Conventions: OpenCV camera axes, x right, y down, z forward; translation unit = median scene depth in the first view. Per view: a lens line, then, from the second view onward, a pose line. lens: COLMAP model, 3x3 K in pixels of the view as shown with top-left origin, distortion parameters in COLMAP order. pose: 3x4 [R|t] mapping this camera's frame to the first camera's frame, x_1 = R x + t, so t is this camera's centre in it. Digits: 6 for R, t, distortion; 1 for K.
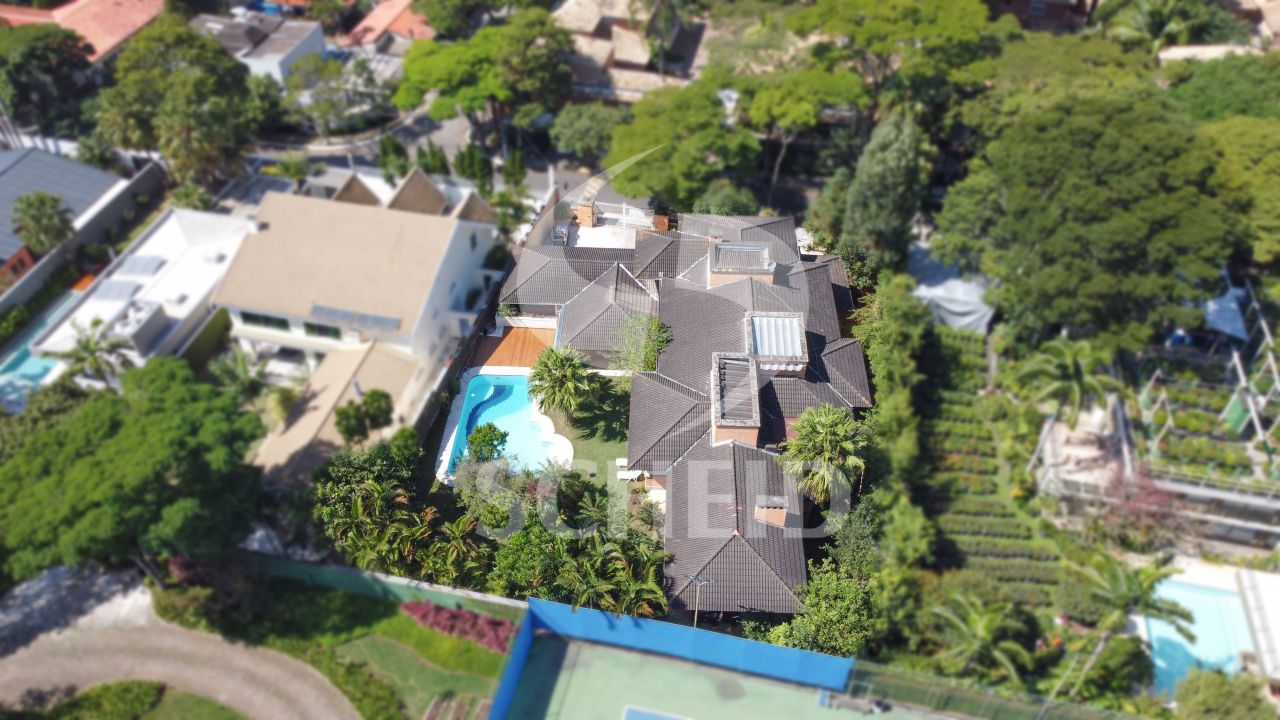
lens RADIAL K [[968.0, 0, 640.0], [0, 968.0, 360.0], [0, 0, 1]] dist [0.004545, -0.000394]
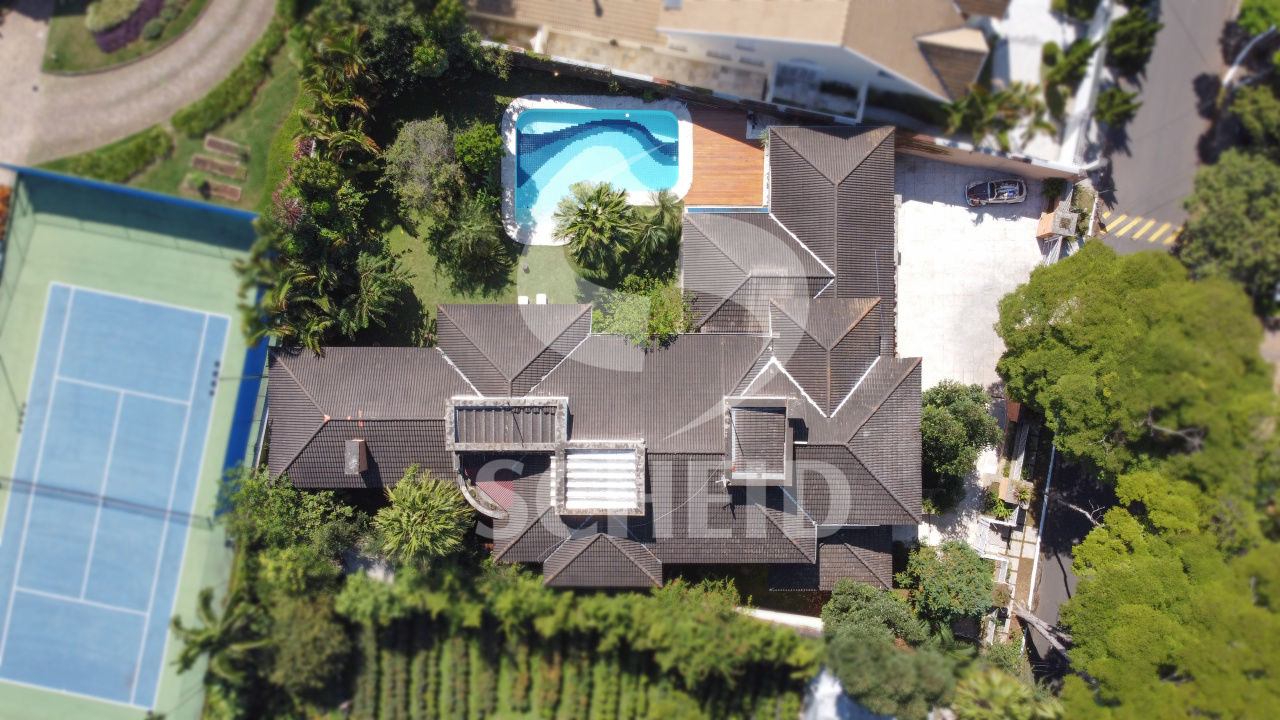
lens RADIAL K [[968.0, 0, 640.0], [0, 968.0, 360.0], [0, 0, 1]] dist [0.004545, -0.000394]
pose [[0.031069, 0.999484, -0.008107, 0.043472], [-0.683420, 0.027161, 0.729520, -0.566384], [0.729364, -0.017124, 0.683912, 0.415406]]
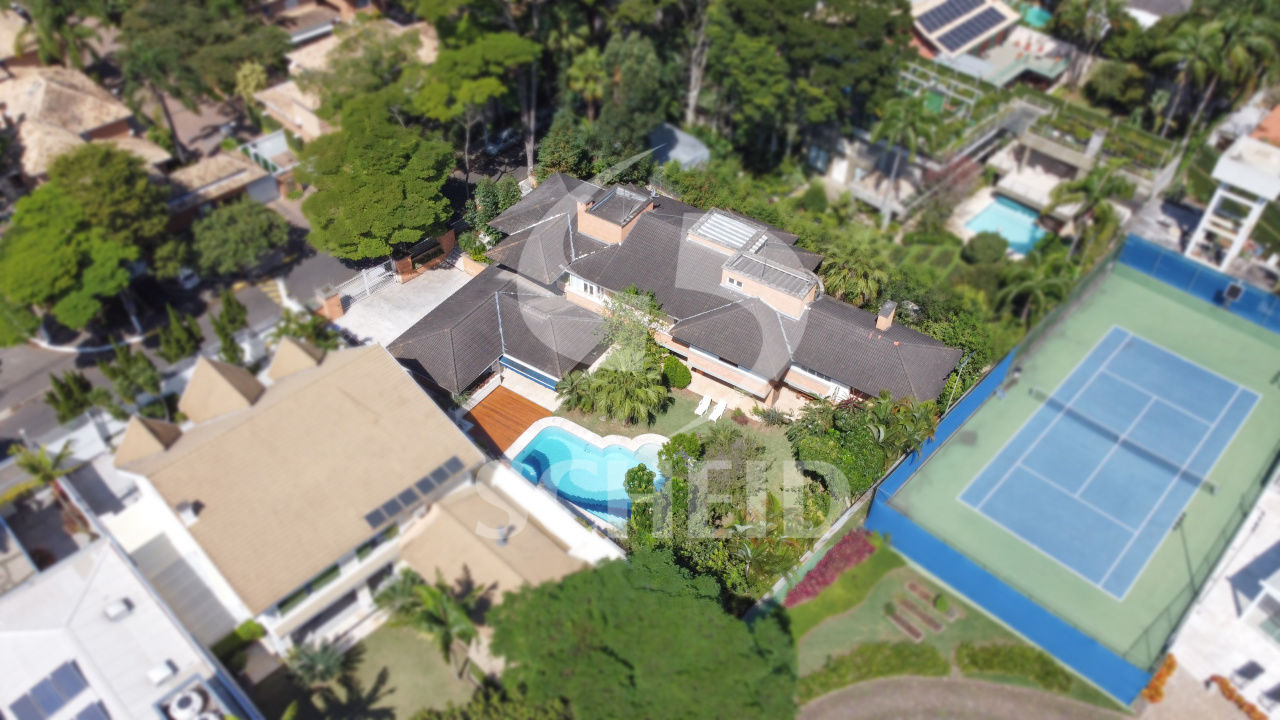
lens RADIAL K [[968.0, 0, 640.0], [0, 968.0, 360.0], [0, 0, 1]] dist [0.004545, -0.000394]
pose [[0.510672, -0.587662, 0.627588, -0.631581], [0.574704, 0.776227, 0.259205, -0.229452], [-0.639476, 0.228309, 0.734129, 0.233009]]
